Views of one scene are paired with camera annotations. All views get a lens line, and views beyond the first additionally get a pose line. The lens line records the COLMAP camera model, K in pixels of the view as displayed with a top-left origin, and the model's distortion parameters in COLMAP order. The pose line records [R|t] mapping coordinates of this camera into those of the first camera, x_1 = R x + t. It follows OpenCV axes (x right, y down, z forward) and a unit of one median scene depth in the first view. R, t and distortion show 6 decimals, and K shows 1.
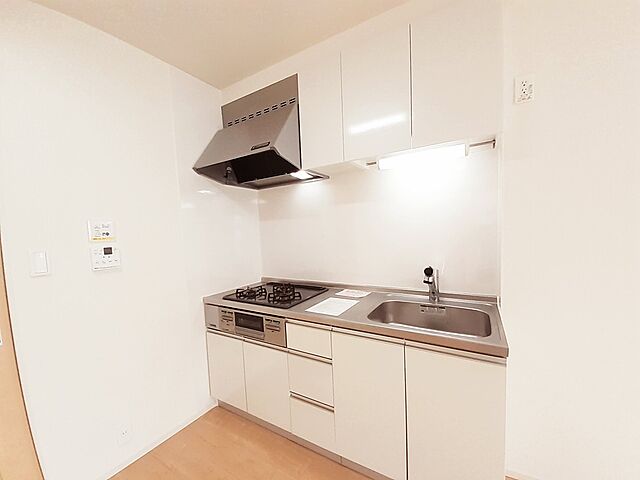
lens RADIAL K [[262.3, 0, 319.1], [0, 262.3, 241.9], [0, 0, 1]] dist [0.001669, 0.000055]
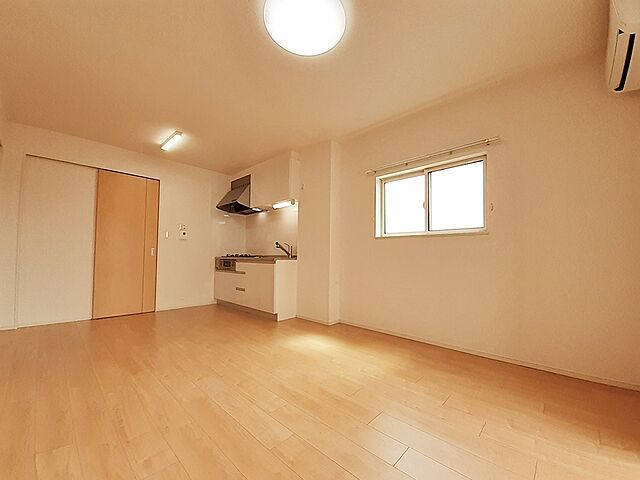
lens RADIAL K [[262.3, 0, 320.3], [0, 262.3, 242.3], [0, 0, 1]] dist [0.001669, 0.000055]
pose [[0.973001, 0.042374, -0.226878, 1.126140], [-0.065117, 0.993467, -0.093714, 0.247950], [0.221424, 0.105958, 0.969404, -1.259802]]
